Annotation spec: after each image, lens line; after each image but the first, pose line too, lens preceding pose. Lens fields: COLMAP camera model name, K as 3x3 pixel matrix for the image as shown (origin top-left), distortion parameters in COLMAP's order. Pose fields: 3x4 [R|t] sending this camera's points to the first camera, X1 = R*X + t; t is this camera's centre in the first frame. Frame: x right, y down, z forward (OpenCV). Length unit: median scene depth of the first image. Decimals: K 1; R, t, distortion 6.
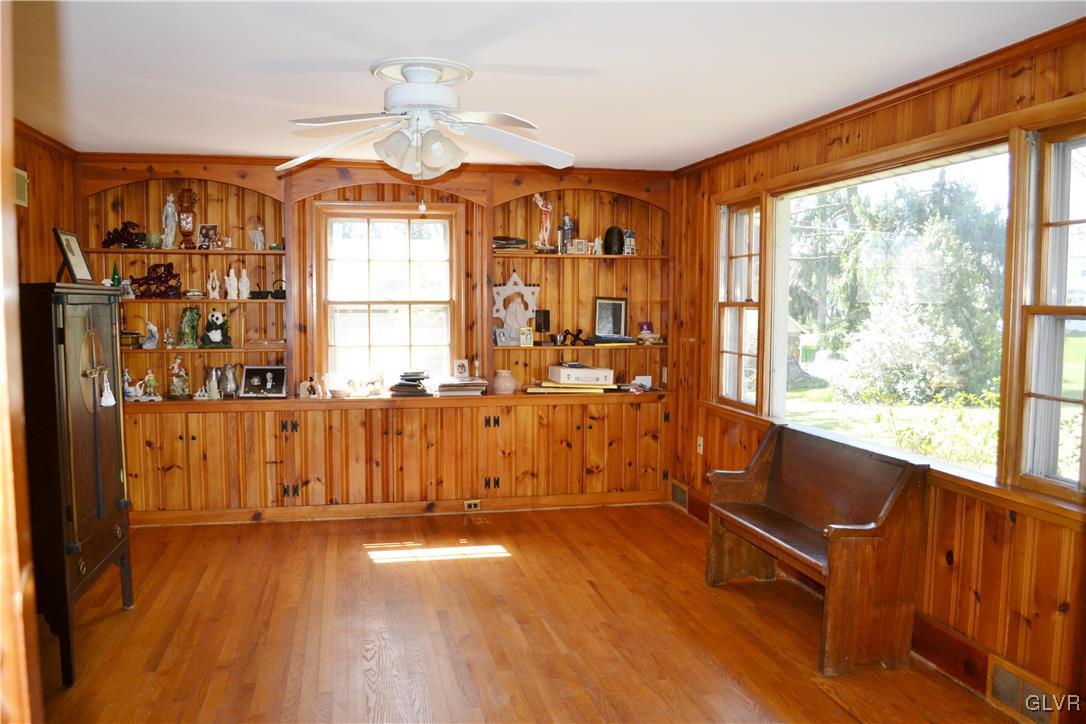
lens RADIAL K [[858.1, 0, 543.0], [0, 858.1, 362.0], [0, 0, 1]] dist [-0.072993, 0.006835]
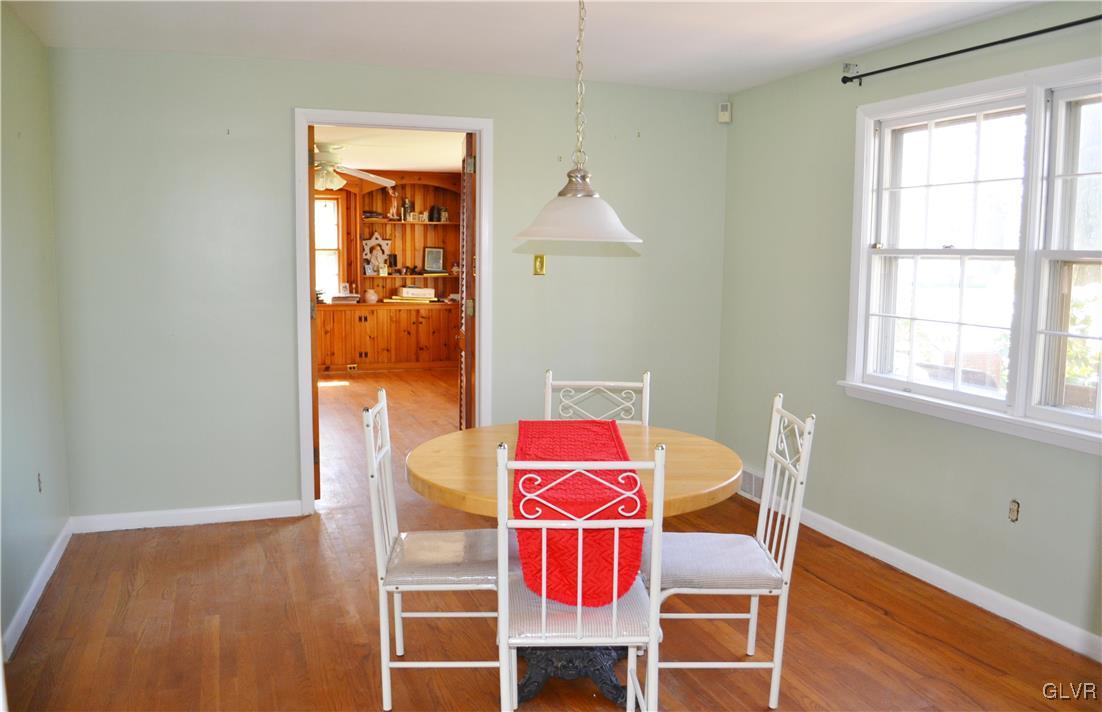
lens RADIAL K [[895.1, 0, 551.0], [0, 895.1, 356.0], [0, 0, 1]] dist [-0.081928, -0.001204]
pose [[0.991081, -0.009121, 0.132949, 0.080217], [0.002762, 0.998847, 0.047937, 0.062382], [-0.133233, -0.047142, 0.989963, -0.877850]]
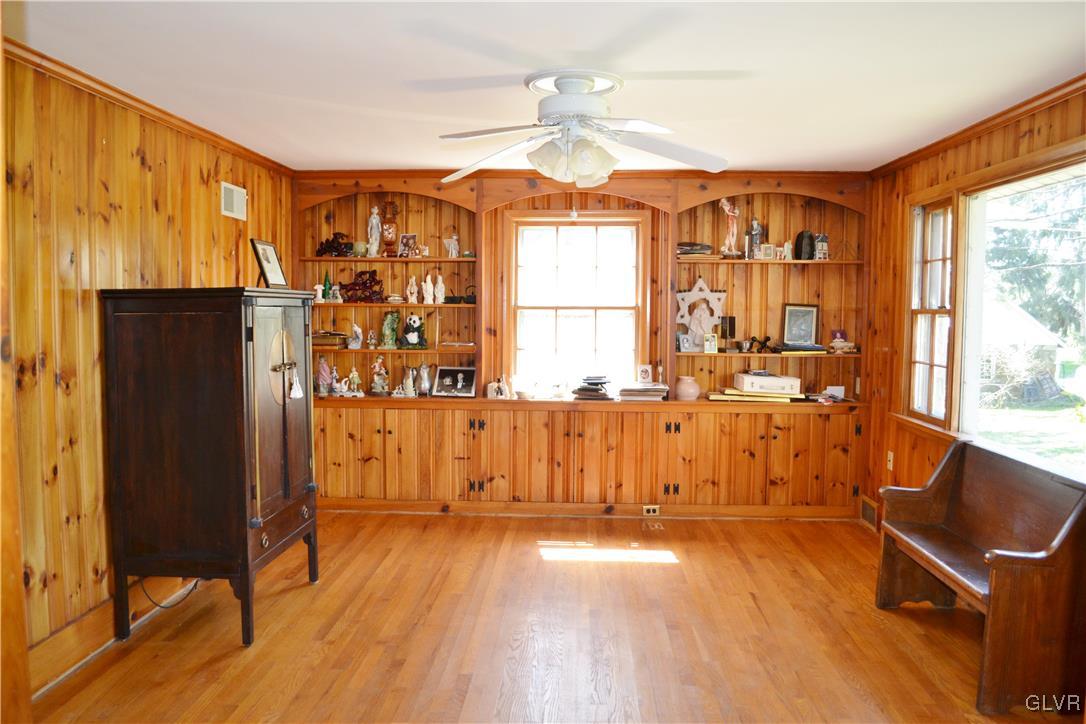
lens RADIAL K [[858.1, 0, 543.0], [0, 858.1, 362.0], [0, 0, 1]] dist [-0.072993, 0.006835]
pose [[0.965901, 0.020001, -0.258137, 0.053111], [-0.022213, 0.999737, -0.005654, 0.002157], [0.257956, 0.011195, 0.966092, -0.003067]]
